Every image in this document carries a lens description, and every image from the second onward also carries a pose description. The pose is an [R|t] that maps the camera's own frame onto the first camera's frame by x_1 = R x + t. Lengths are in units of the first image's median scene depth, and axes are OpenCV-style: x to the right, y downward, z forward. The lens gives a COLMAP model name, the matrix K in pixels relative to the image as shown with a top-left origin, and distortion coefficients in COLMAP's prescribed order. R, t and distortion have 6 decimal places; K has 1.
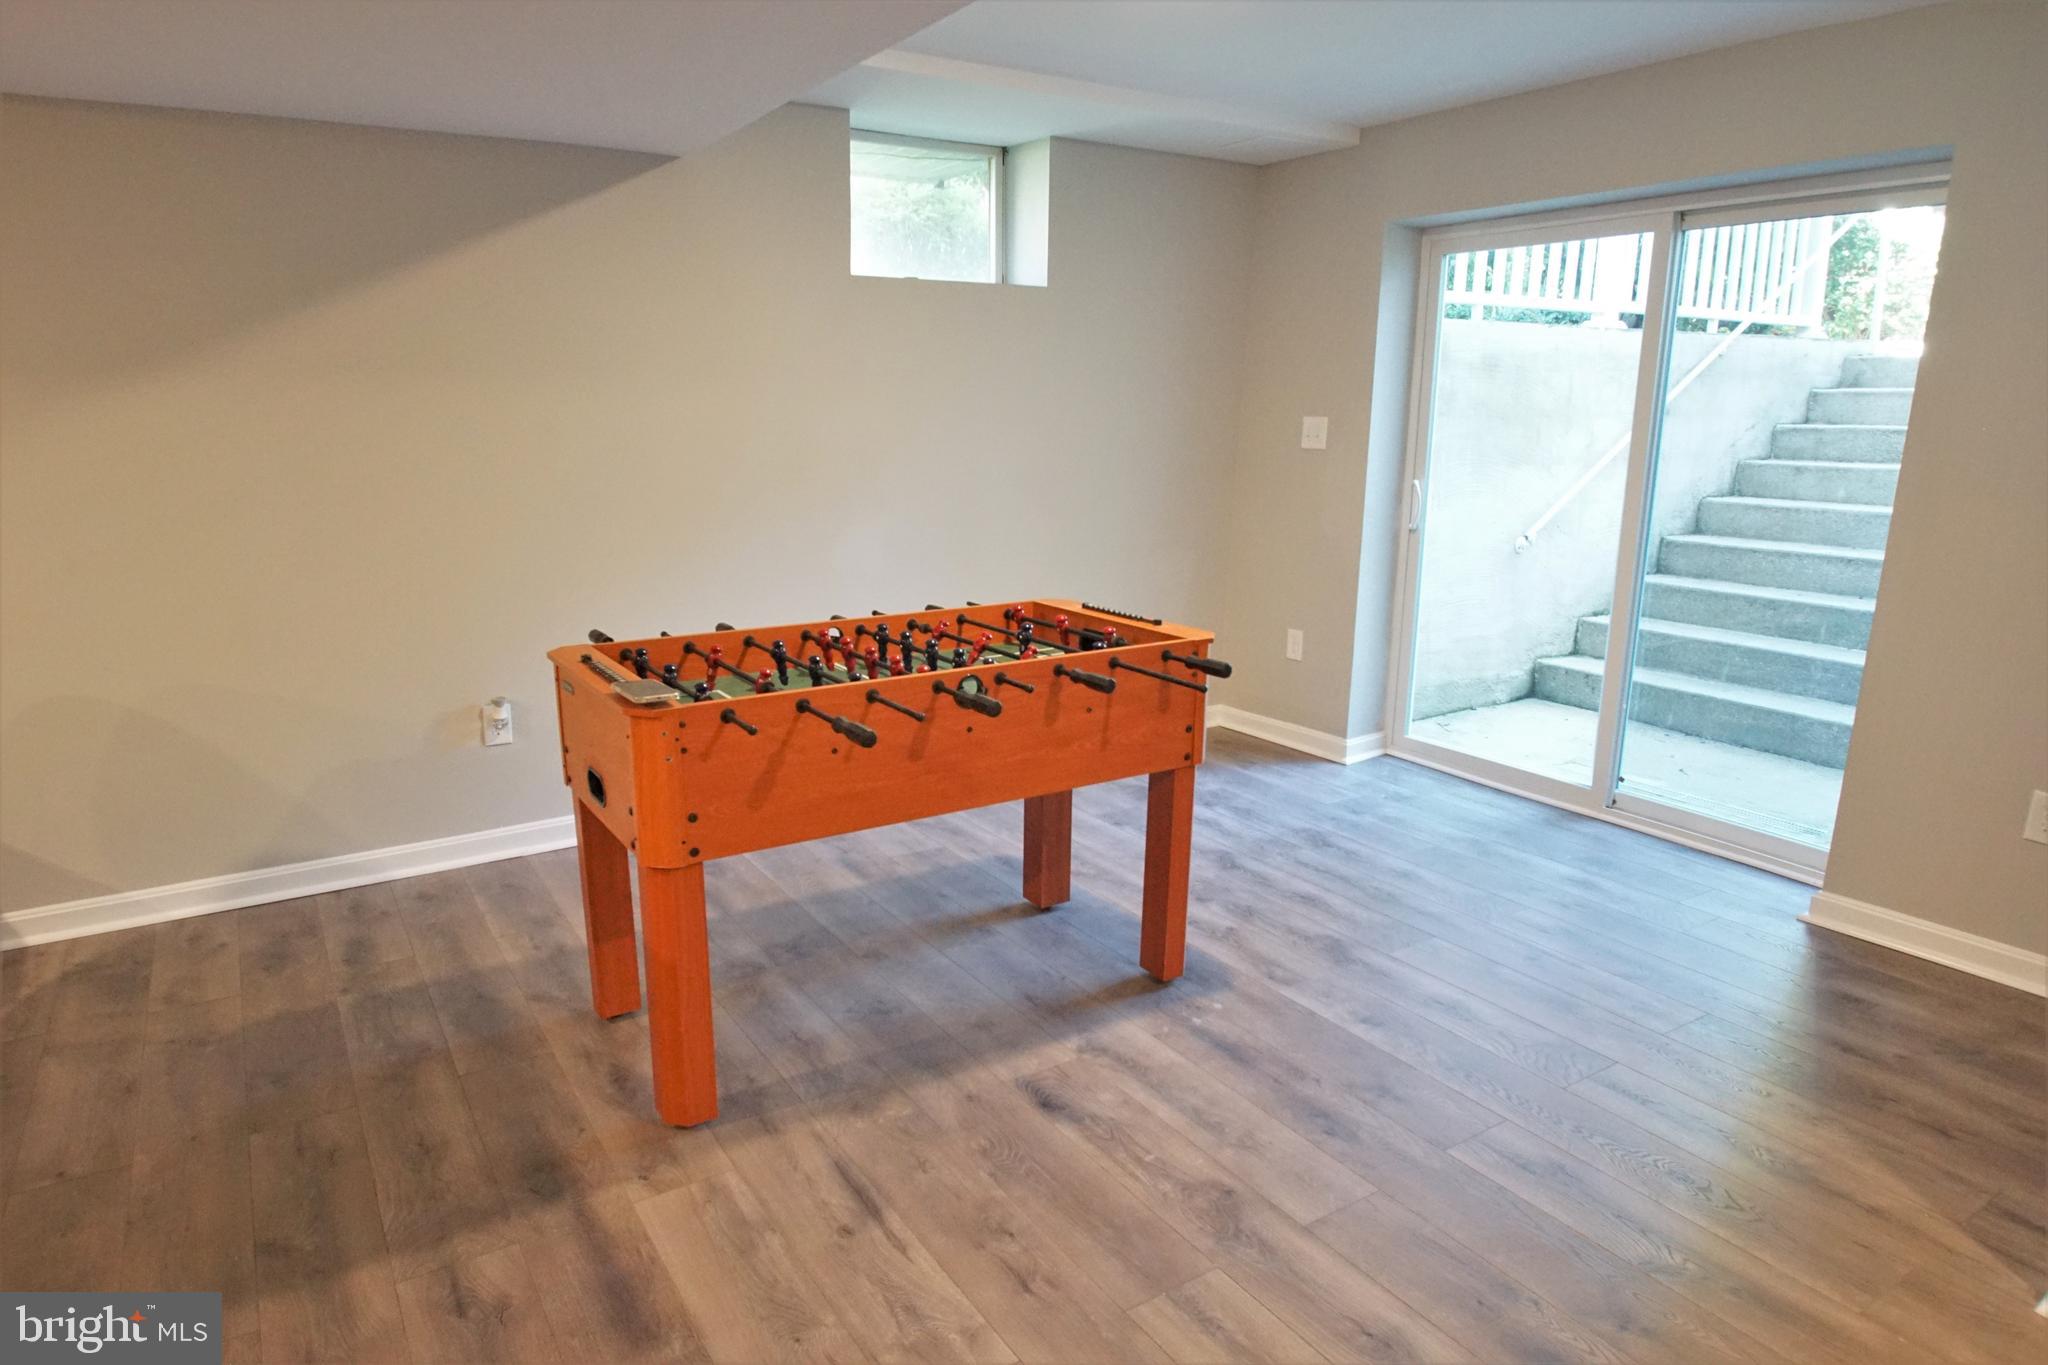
lens RADIAL K [[1238.2, 0, 1044.9], [0, 1238.2, 694.2], [0, 0, 1]] dist [-0.034040, -0.001456]
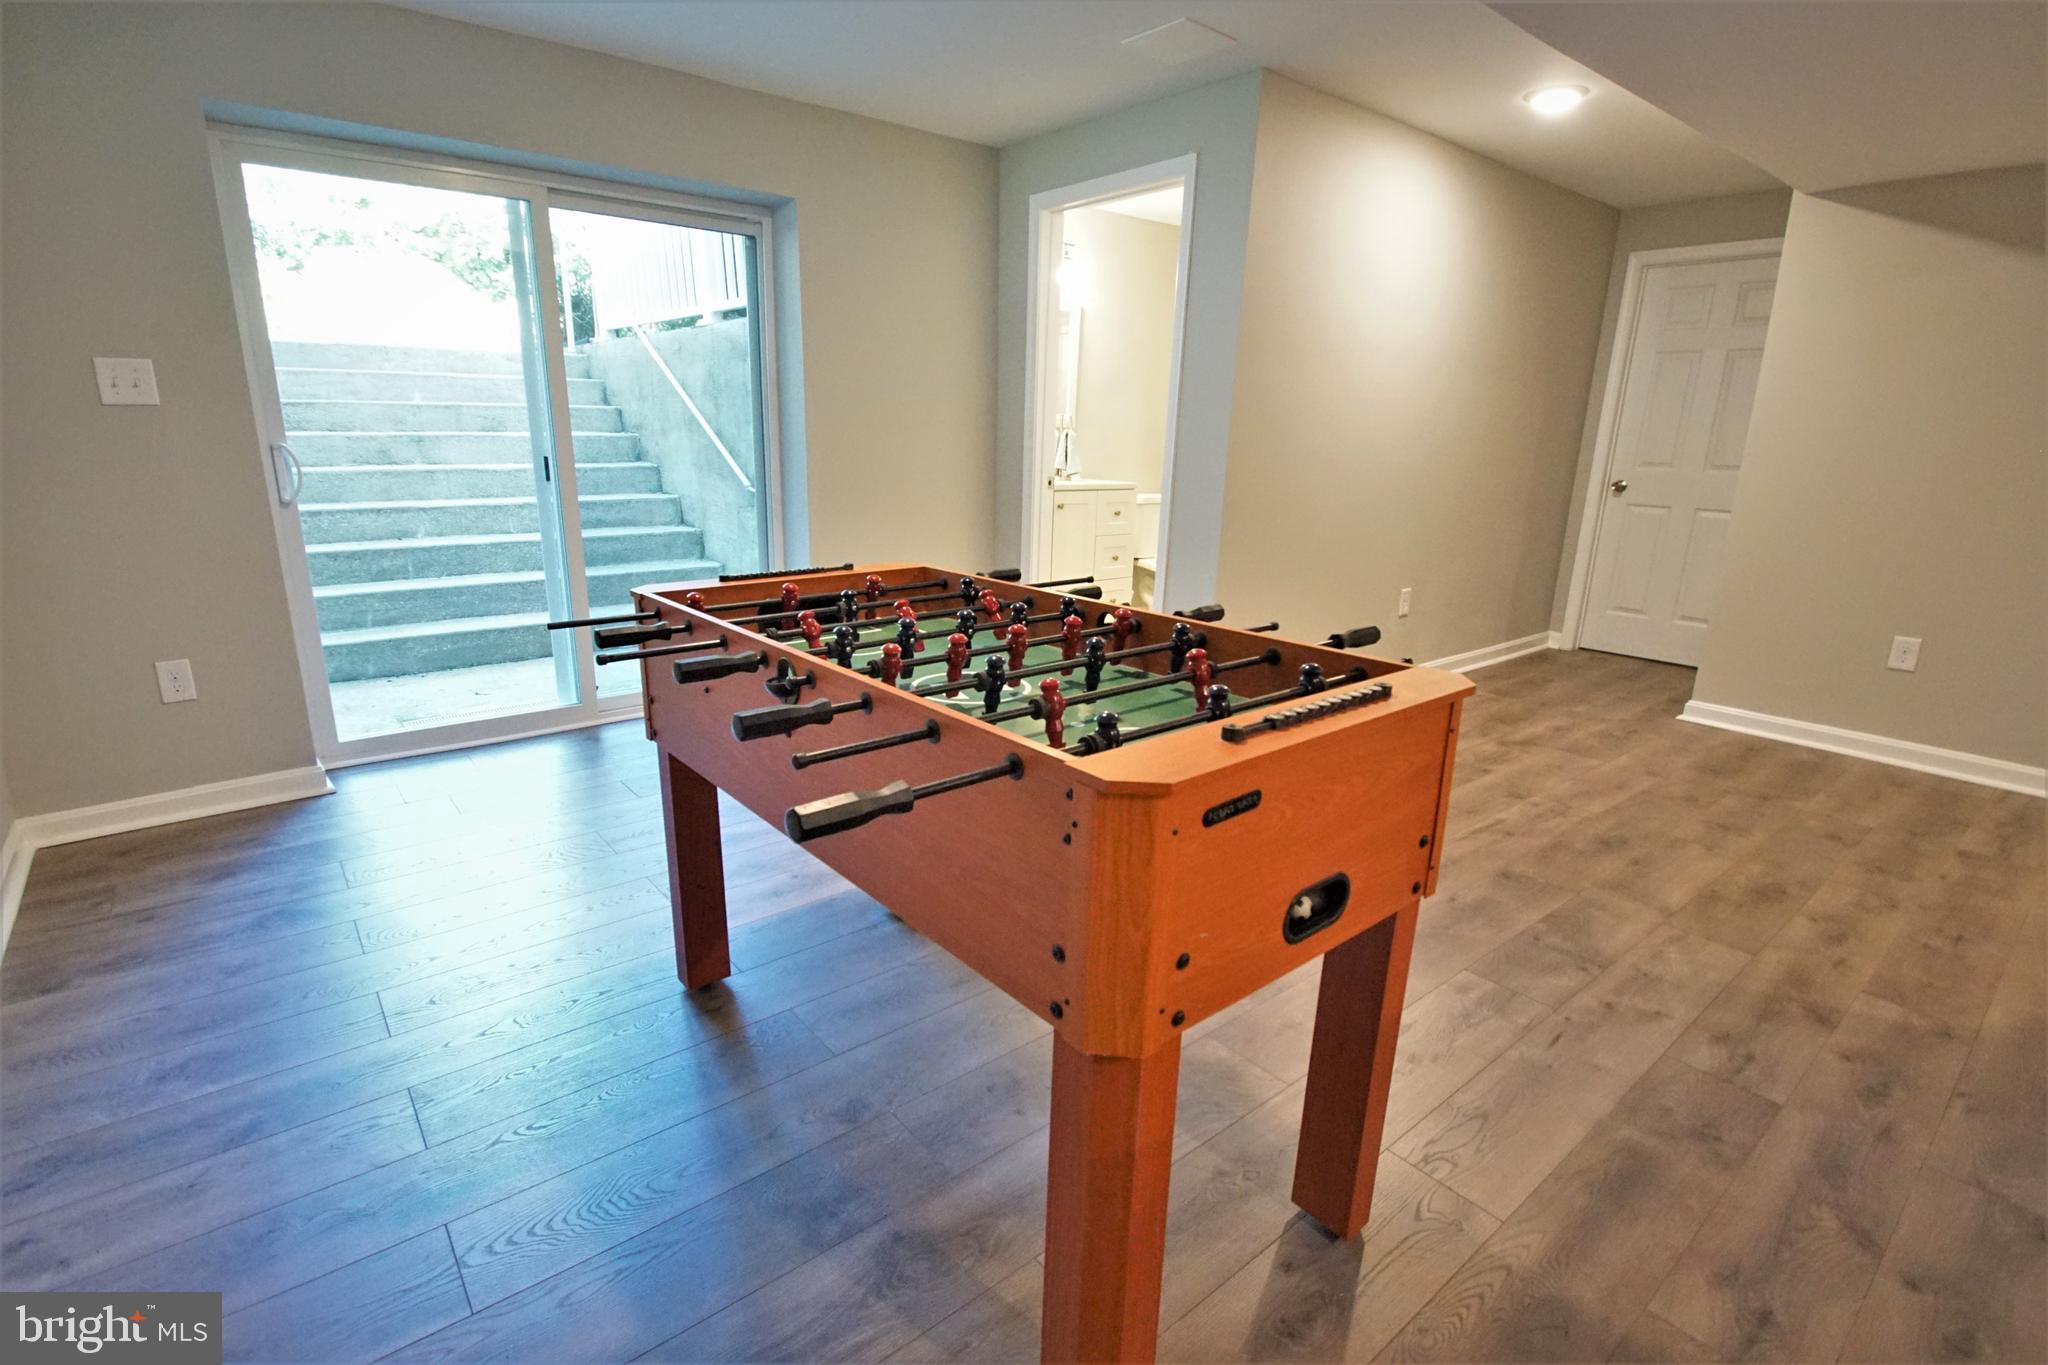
lens RADIAL K [[901.2, 0, 1014.8], [0, 901.2, 687.7], [0, 0, 1]] dist [0.000837, -0.011306]
pose [[-0.082120, -0.277667, 0.957161, -0.383224], [0.212930, 0.933341, 0.289025, -0.092577], [-0.973610, 0.227543, -0.017522, 0.595621]]
